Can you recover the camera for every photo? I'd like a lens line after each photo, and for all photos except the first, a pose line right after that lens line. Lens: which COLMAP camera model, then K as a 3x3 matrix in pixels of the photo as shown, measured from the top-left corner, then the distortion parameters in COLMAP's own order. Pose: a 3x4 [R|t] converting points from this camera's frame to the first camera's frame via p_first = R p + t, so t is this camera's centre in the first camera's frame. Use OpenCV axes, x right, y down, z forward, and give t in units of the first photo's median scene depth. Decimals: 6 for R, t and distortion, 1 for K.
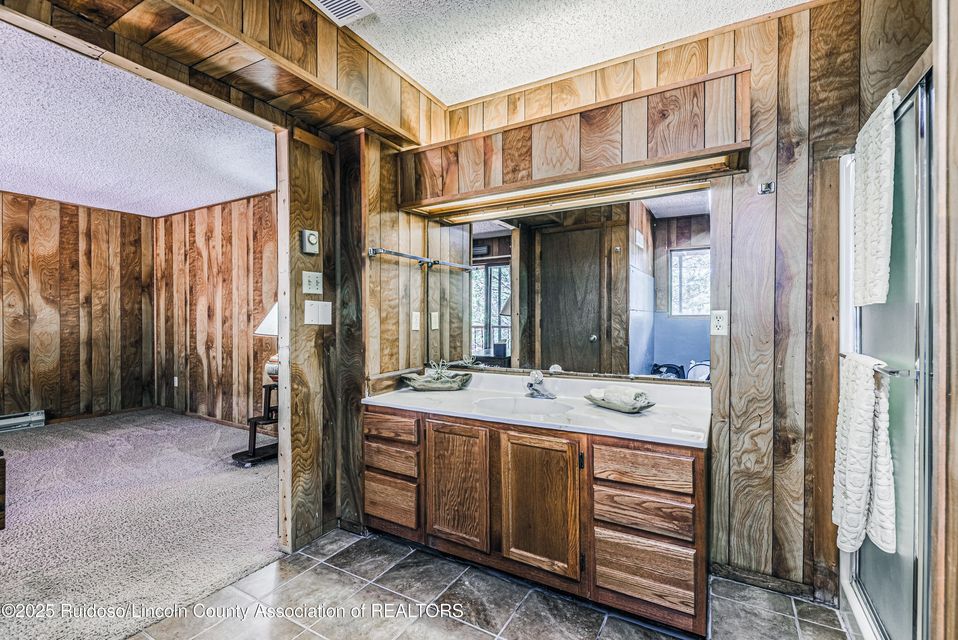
lens RADIAL K [[409.6, 0, 482.9], [0, 409.6, 318.6], [0, 0, 1]] dist [0.004351, -0.003201]
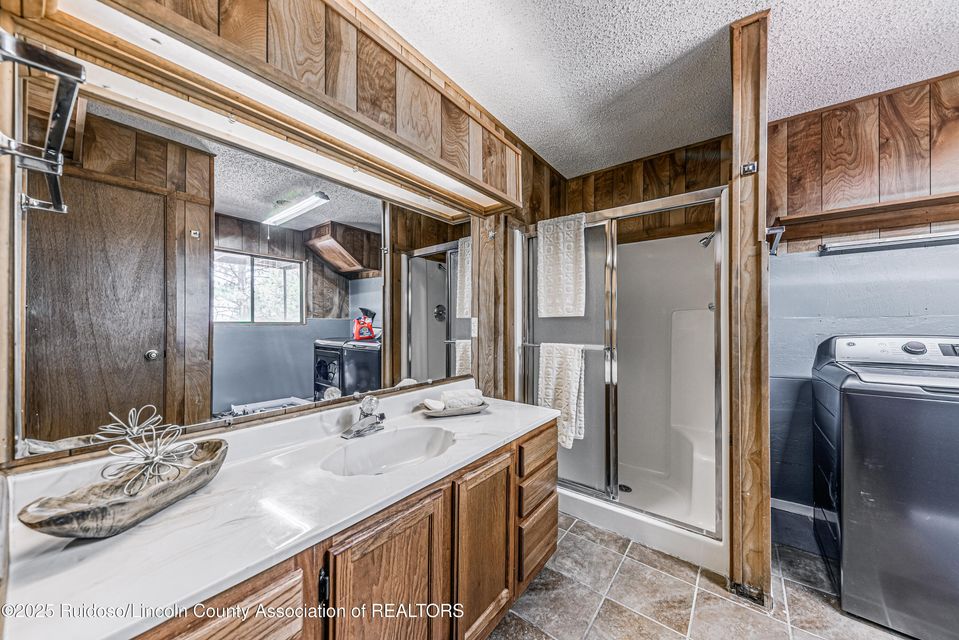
lens RADIAL K [[347.0, 0, 470.6], [0, 347.0, 323.8], [0, 0, 1]] dist [0.008905, -0.002911]
pose [[0.144849, 0.006504, 0.989432, -0.558492], [0.004410, 0.999964, -0.007219, 0.008038], [-0.989444, 0.005409, 0.144815, 0.915701]]
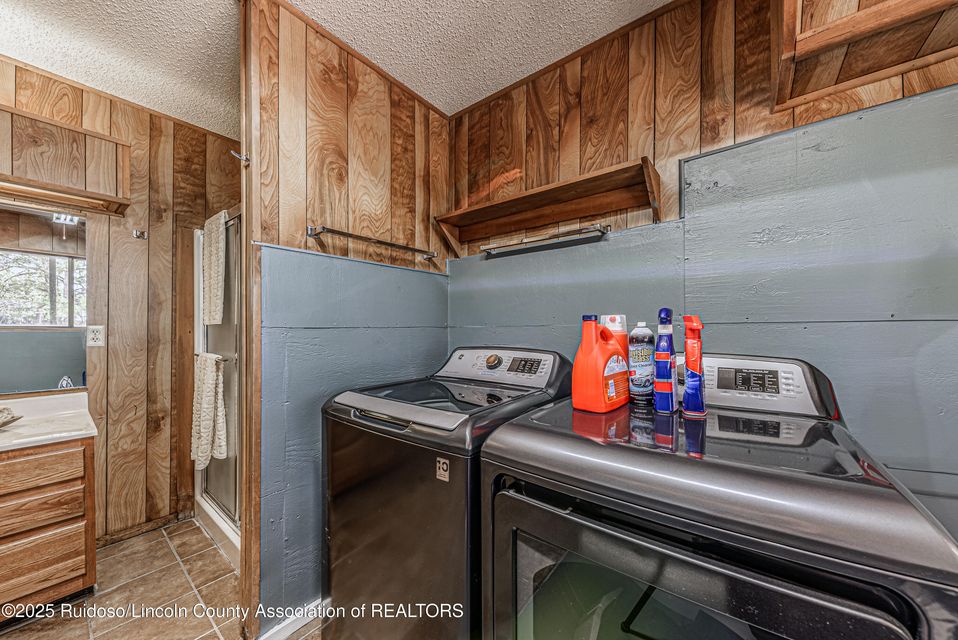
lens RADIAL K [[346.7, 0, 477.2], [0, 346.7, 329.0], [0, 0, 1]] dist [0.008905, -0.002911]
pose [[0.147283, -0.002038, 0.989092, -0.278790], [0.001629, 0.999997, 0.001818, -0.010868], [-0.989093, 0.001344, 0.147286, -0.259002]]
